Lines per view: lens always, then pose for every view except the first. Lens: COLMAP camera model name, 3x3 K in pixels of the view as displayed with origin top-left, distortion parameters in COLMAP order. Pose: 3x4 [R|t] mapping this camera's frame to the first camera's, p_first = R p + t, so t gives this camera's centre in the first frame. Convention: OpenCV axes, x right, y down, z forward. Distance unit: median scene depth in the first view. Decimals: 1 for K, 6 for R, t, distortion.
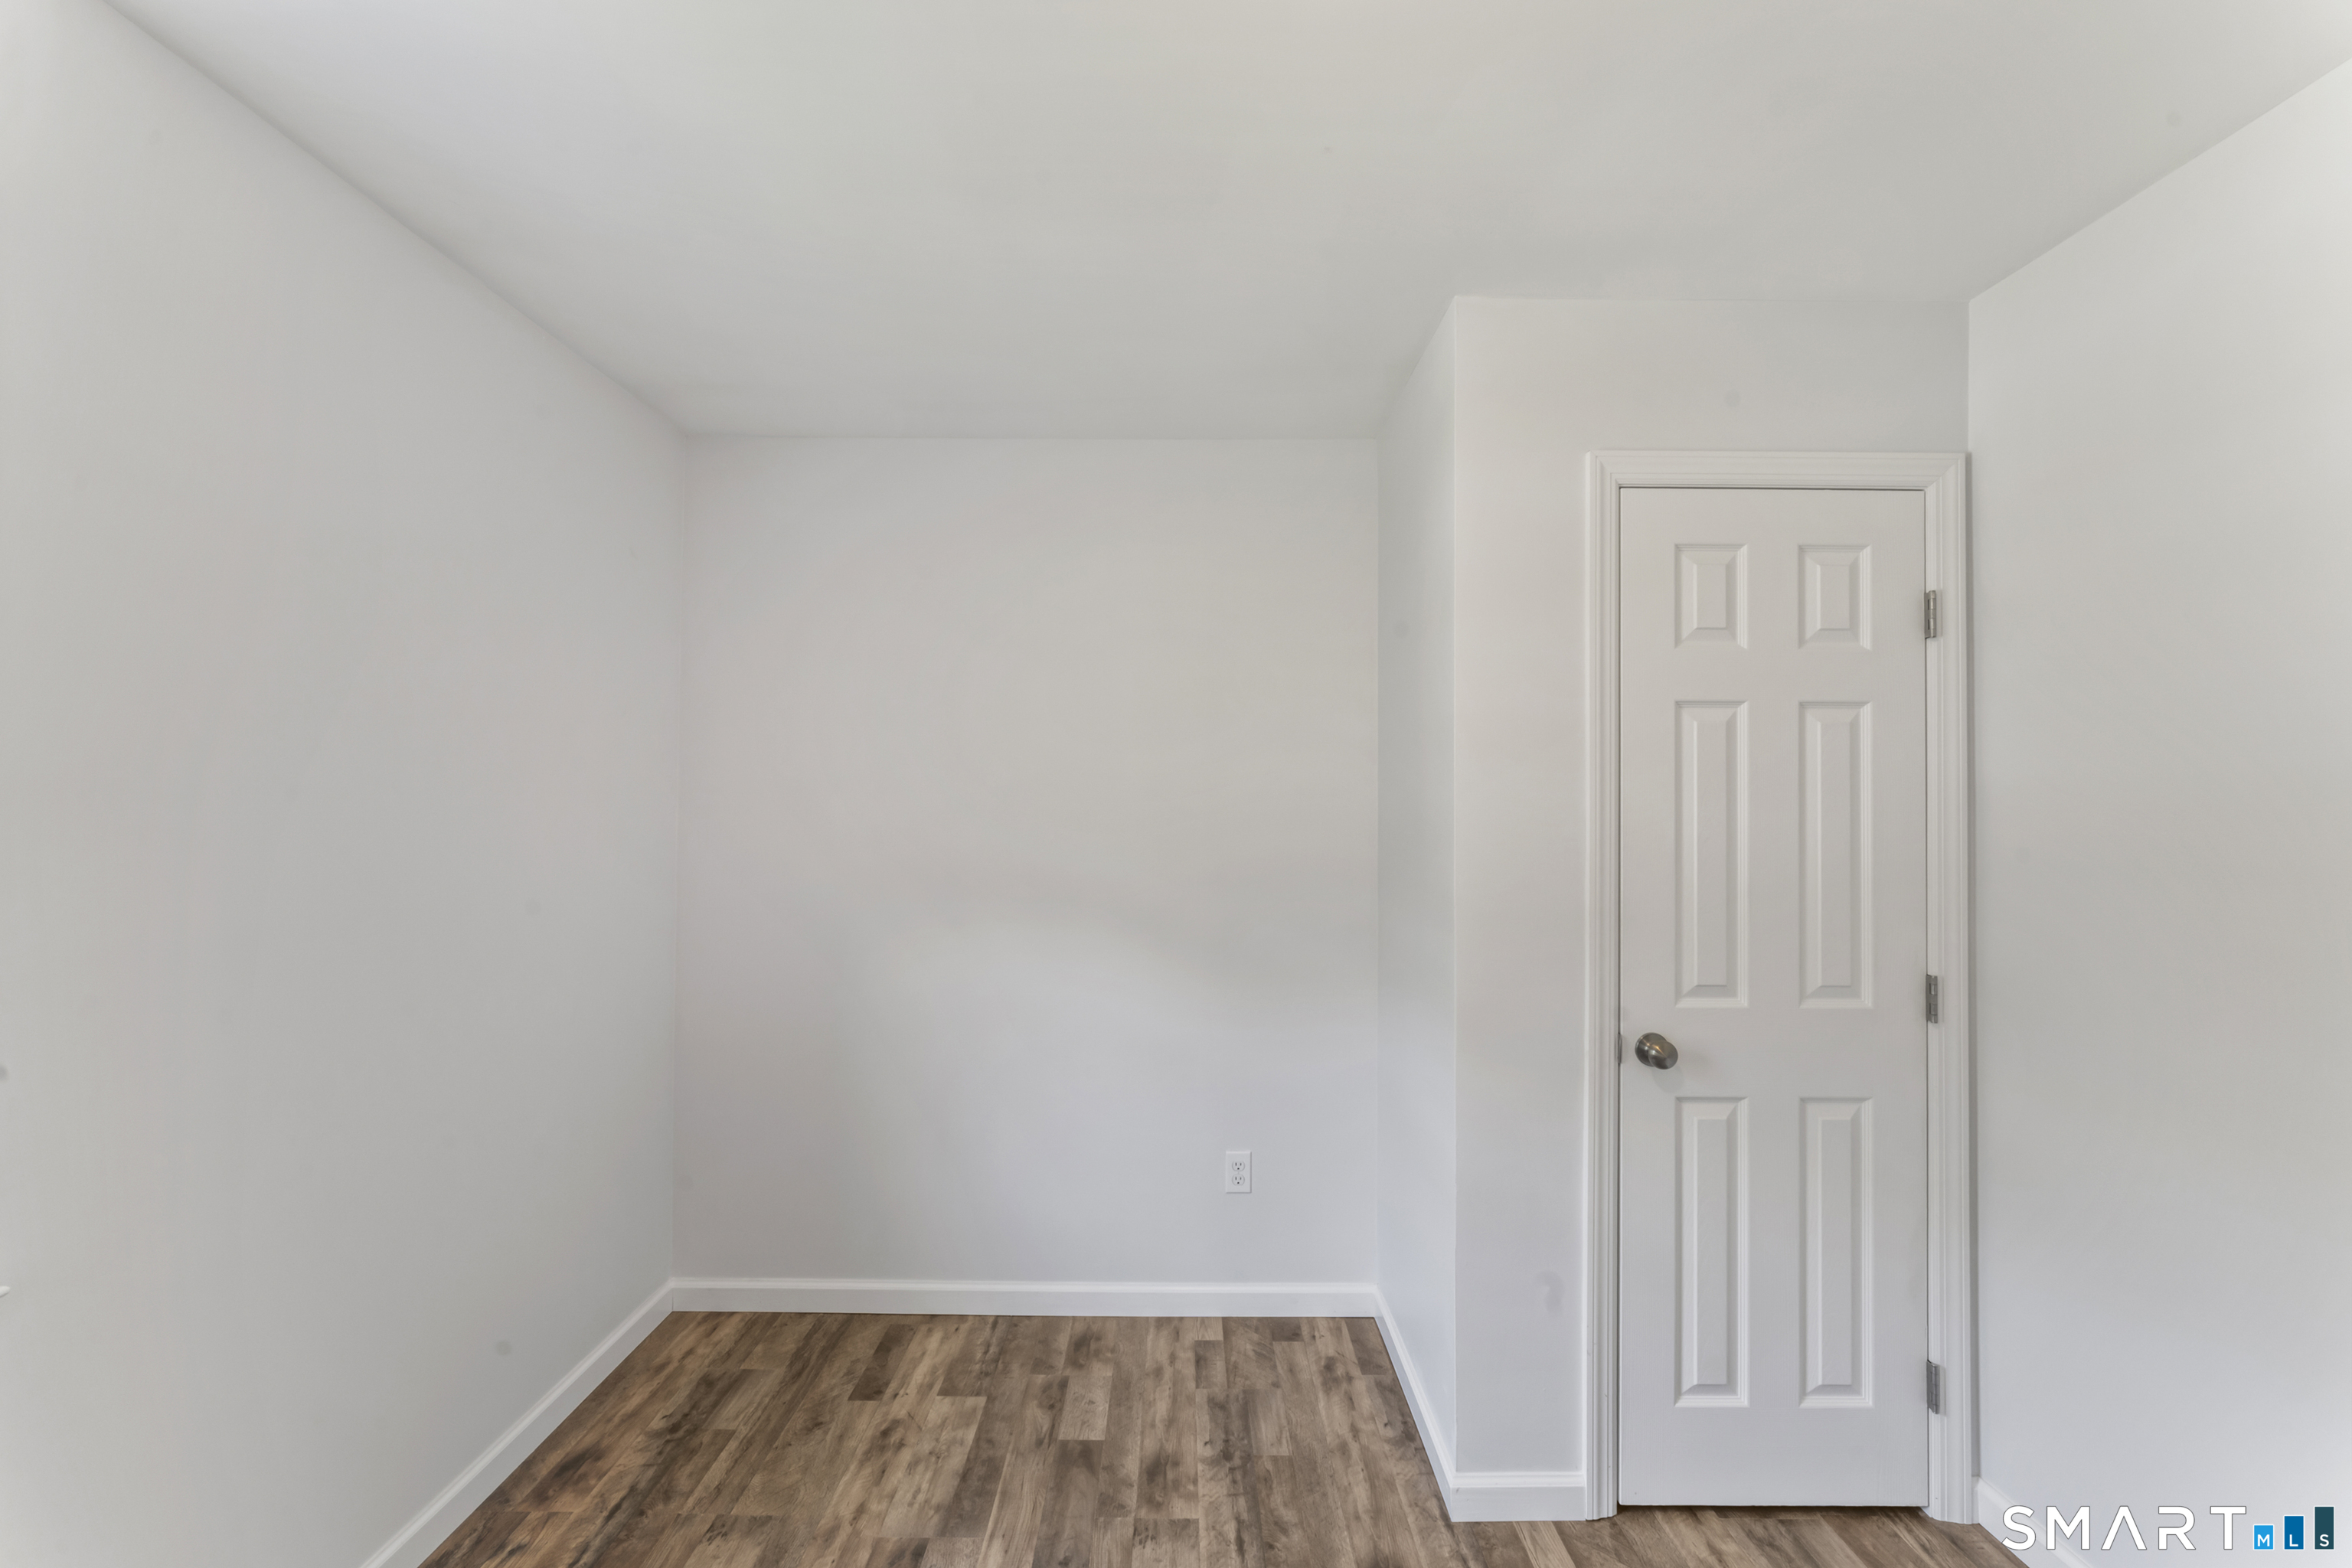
lens RADIAL K [[944.9, 0, 1172.9], [0, 944.9, 781.0], [0, 0, 1]] dist [-0.002473, -0.000100]
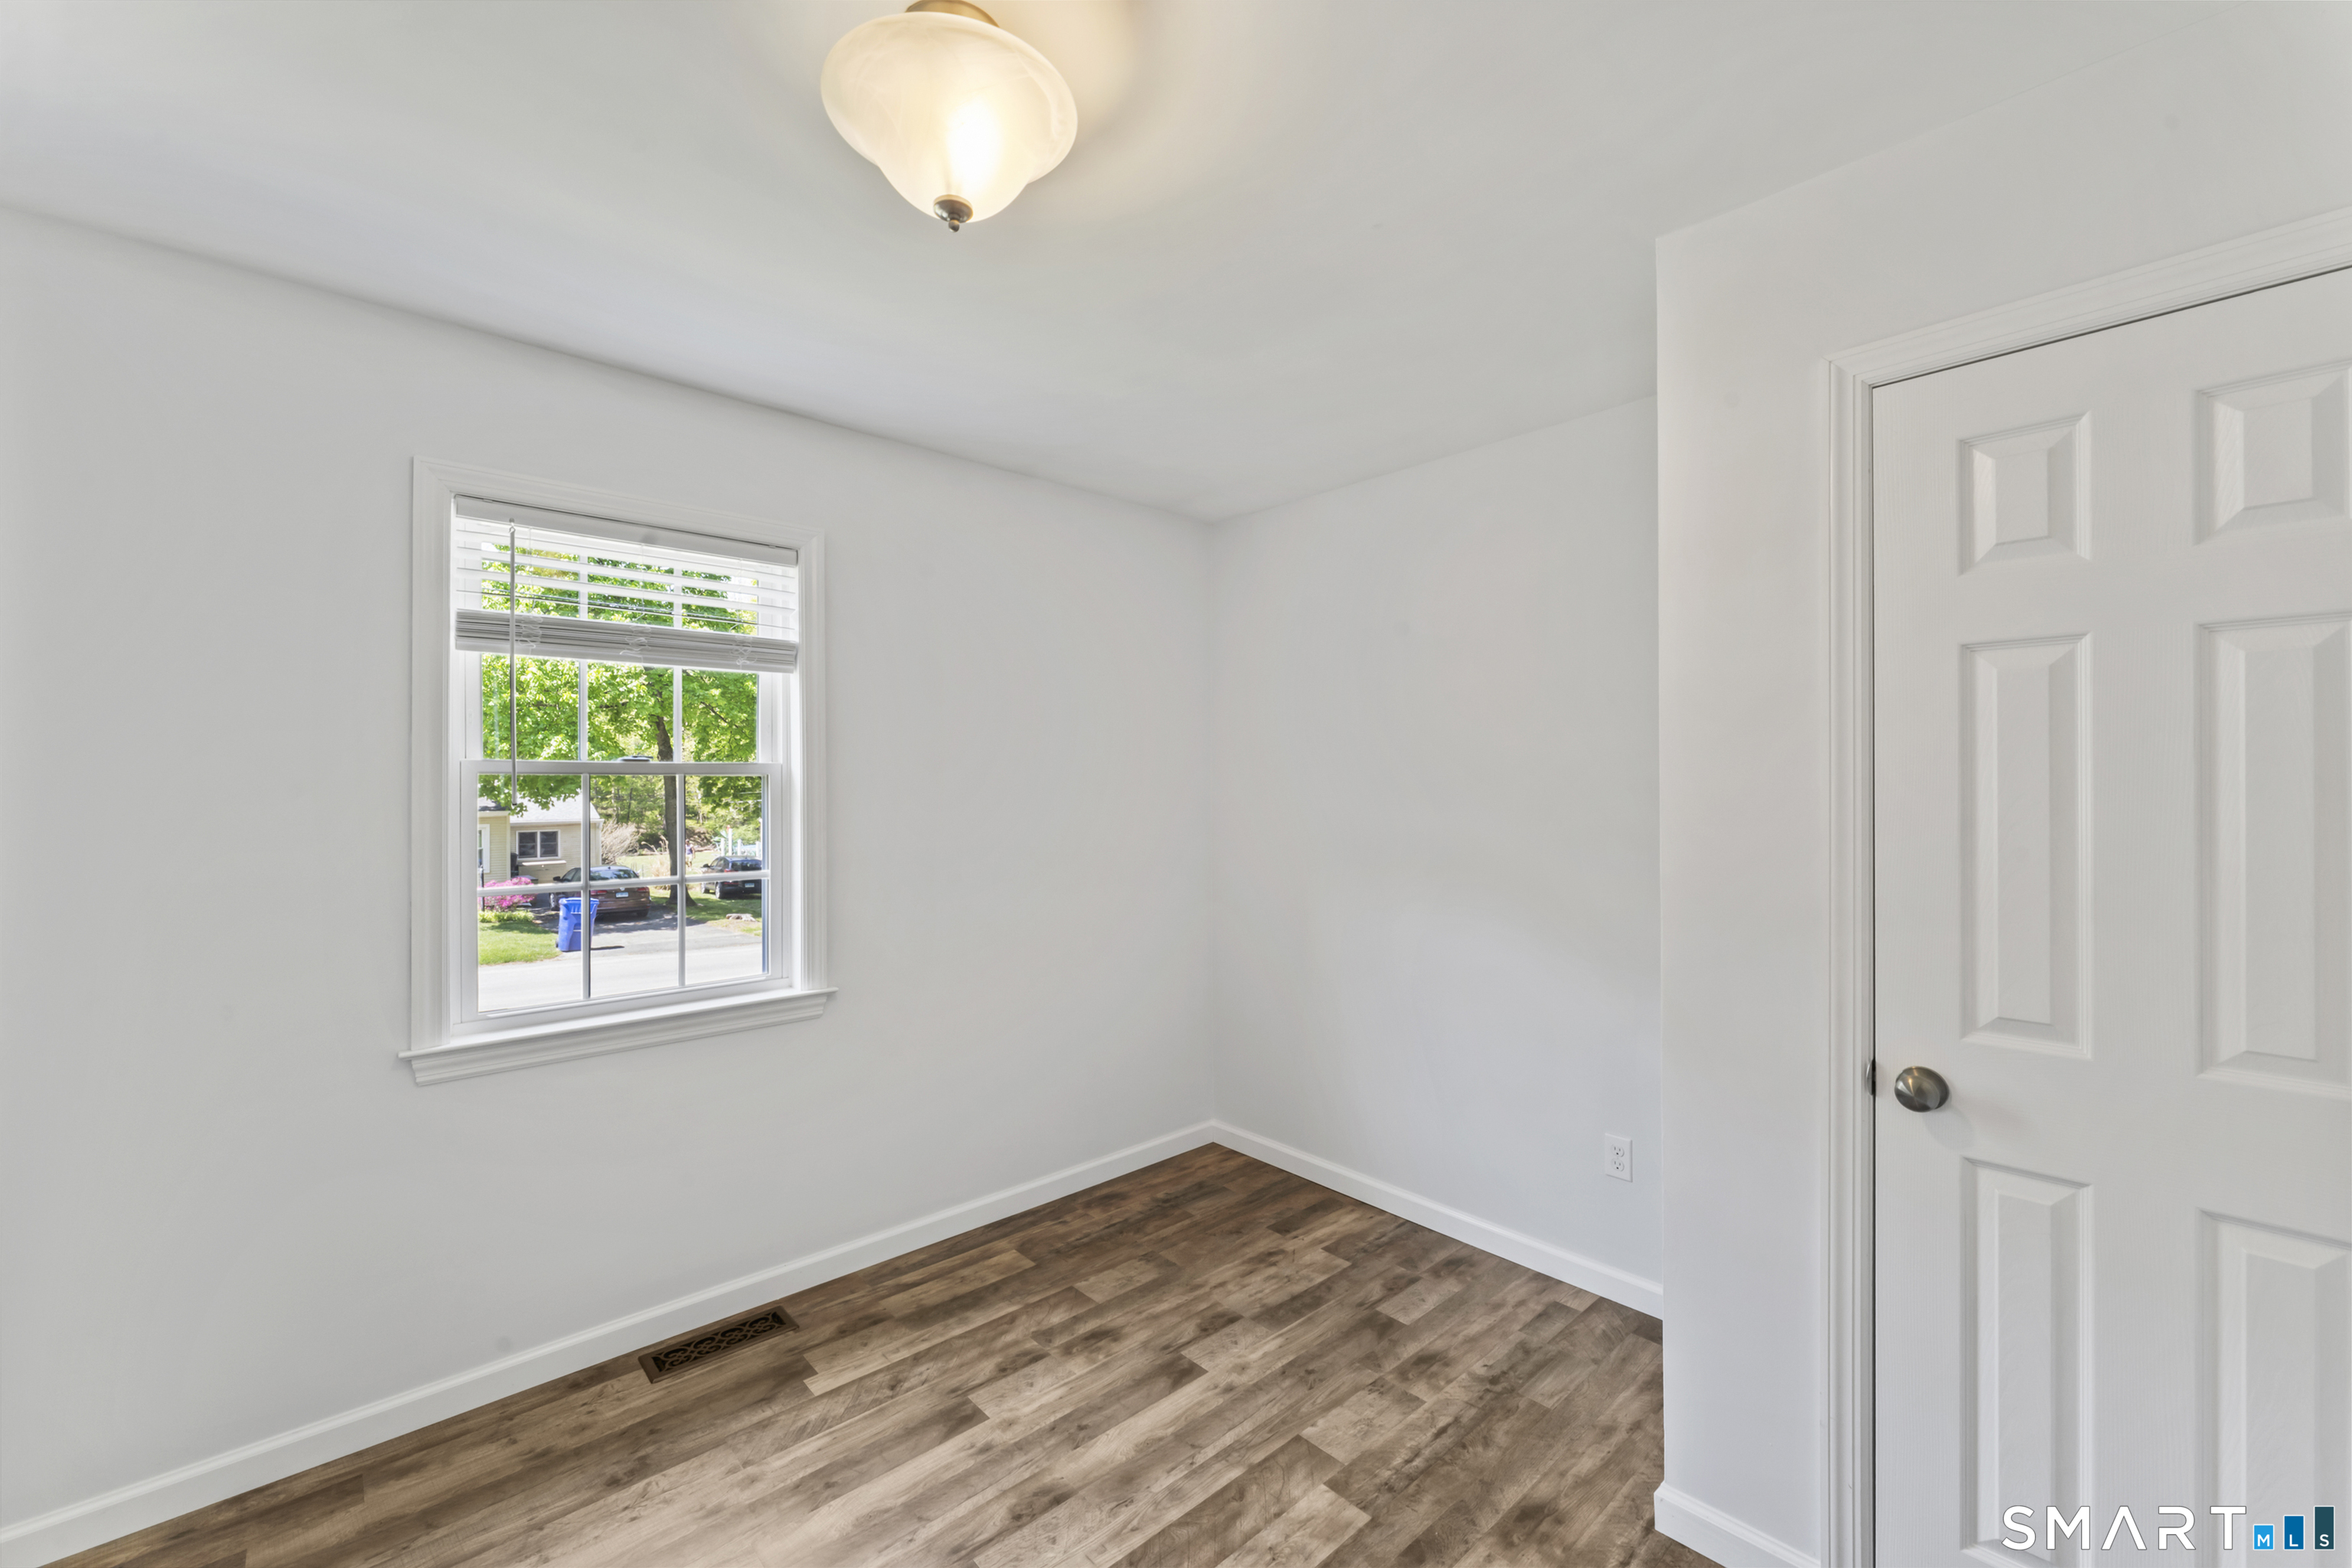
lens RADIAL K [[925.2, 0, 1178.9], [0, 925.2, 780.4], [0, 0, 1]] dist [-0.001851, 0.000003]
pose [[0.683225, -0.011874, -0.730111, 0.607748], [0.021679, 0.999757, 0.004027, 0.008671], [0.729886, -0.018579, 0.683317, 0.017054]]
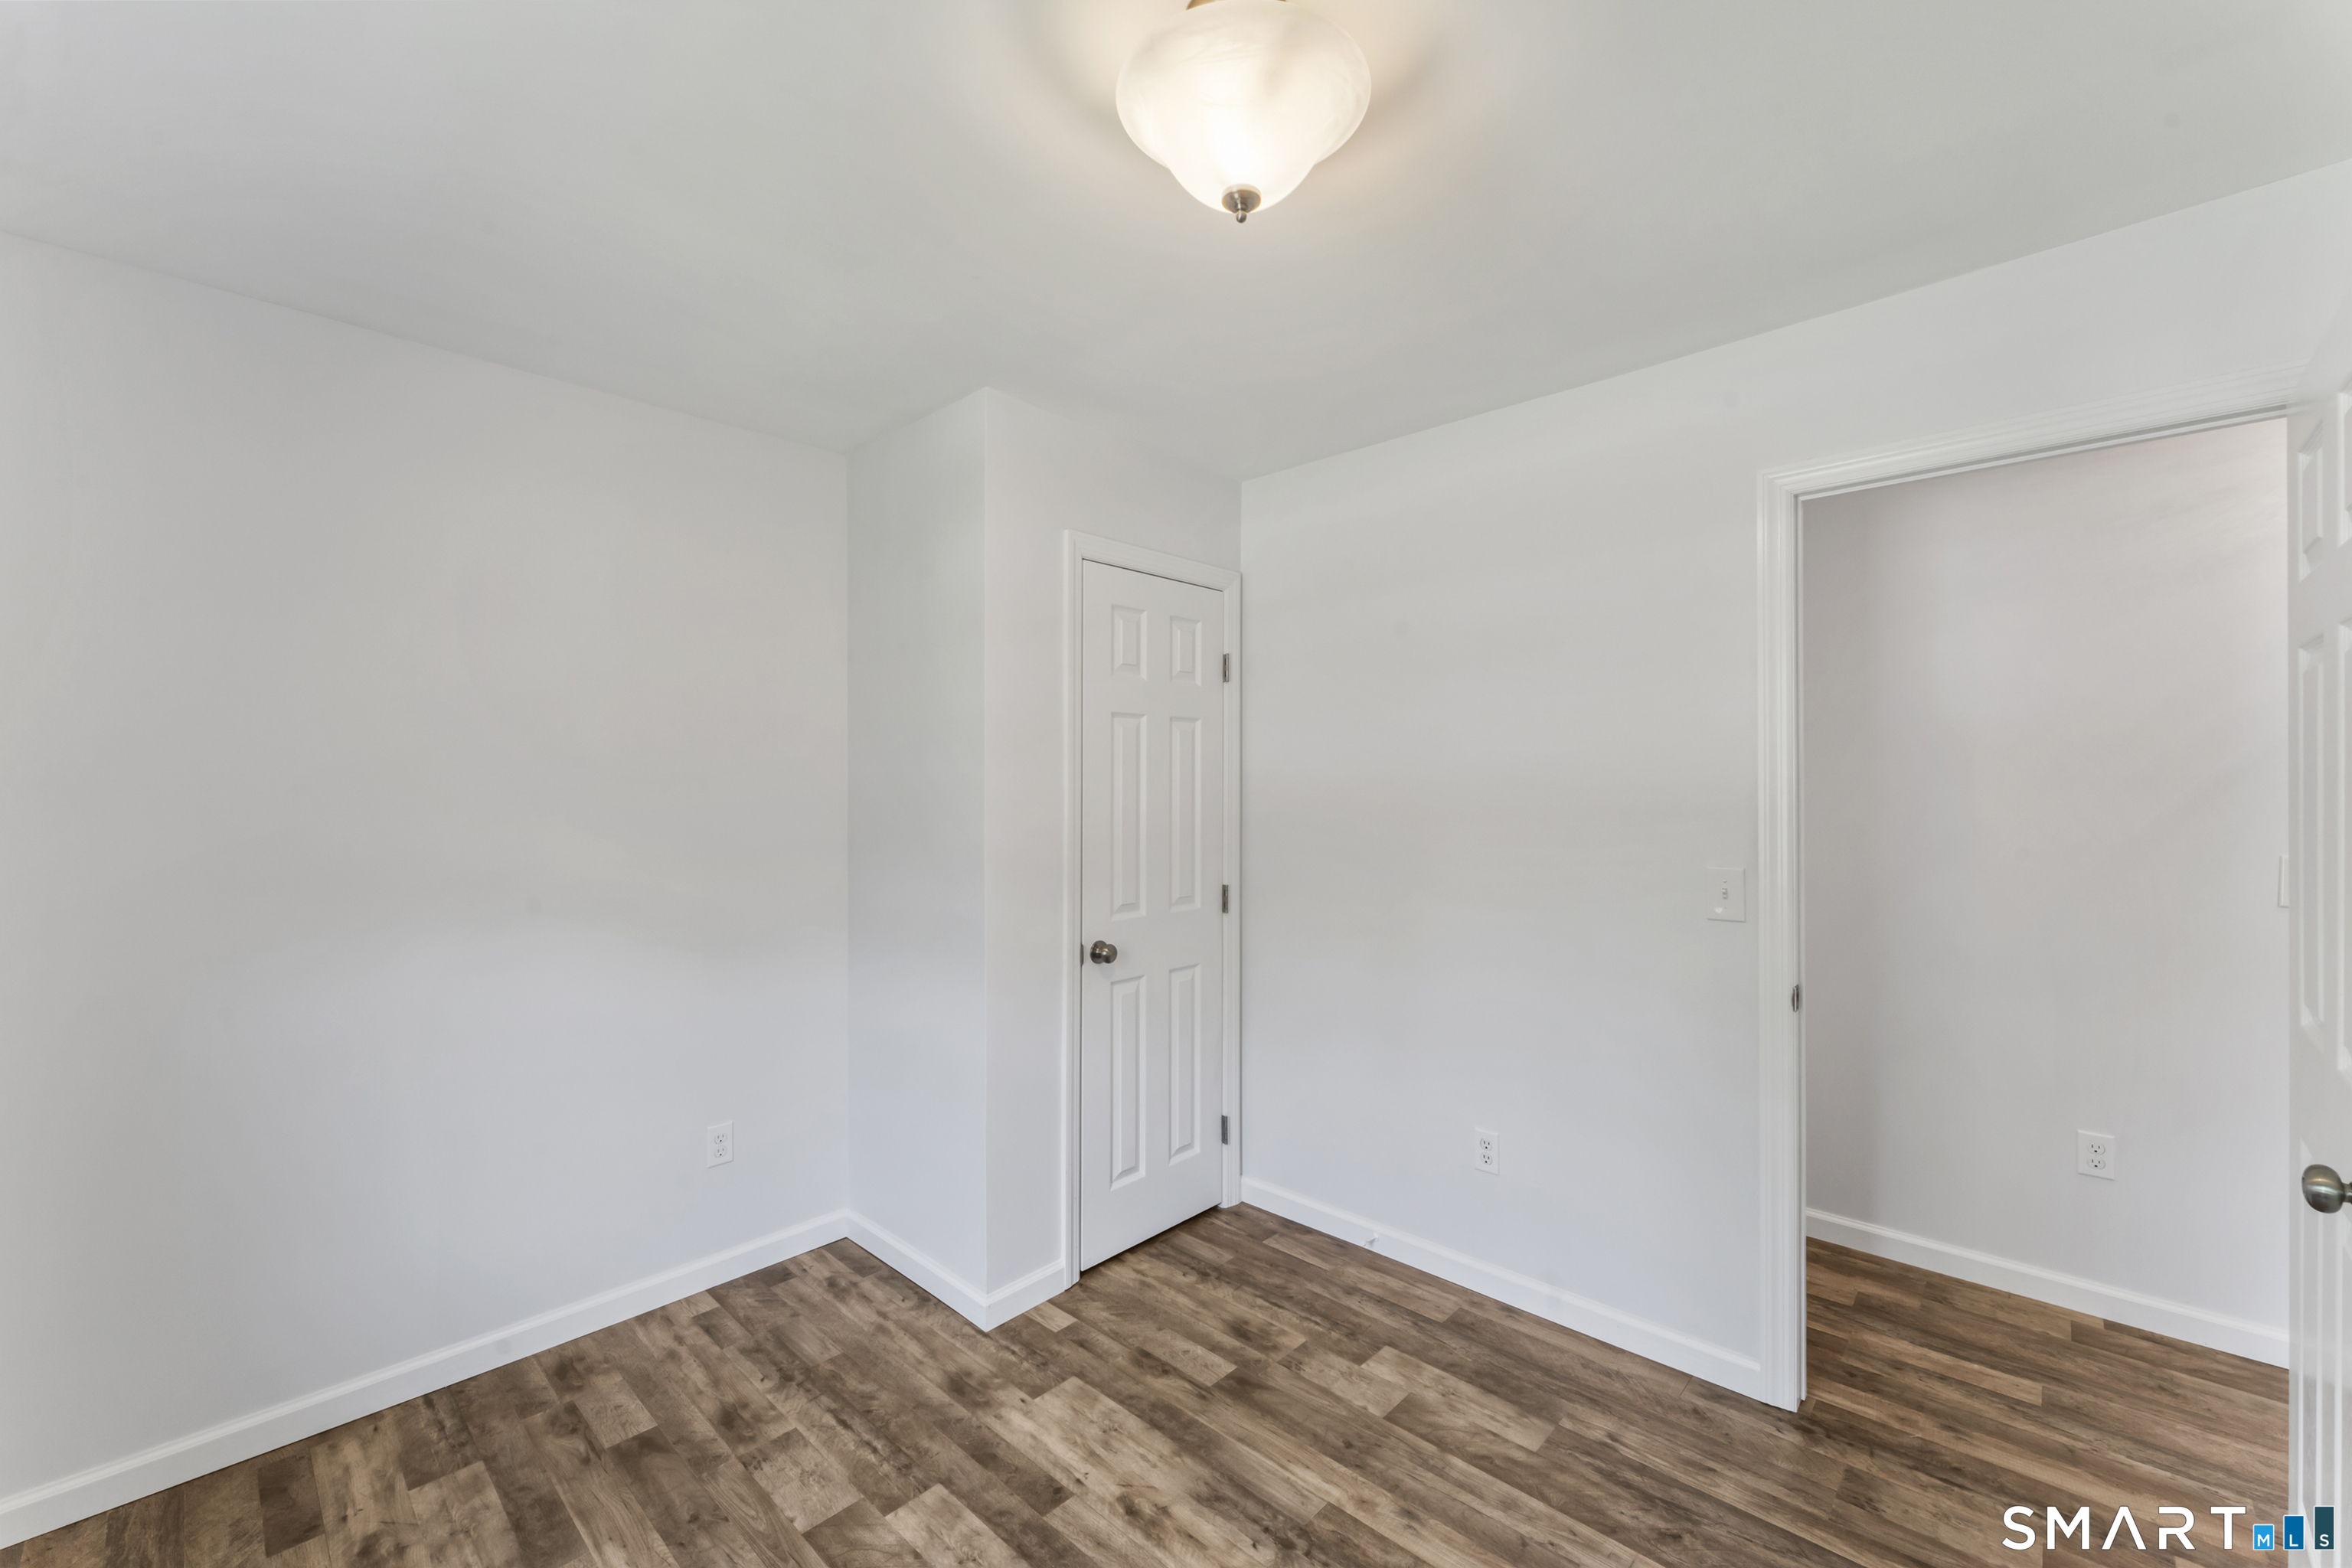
lens RADIAL K [[937.8, 0, 1159.8], [0, 937.8, 783.6], [0, 0, 1]] dist [0.001393, 0.000027]
pose [[0.692840, -0.003051, 0.721085, -0.435683], [-0.009407, 0.999868, 0.013269, 0.005165], [-0.721030, -0.015976, 0.692720, -0.057448]]
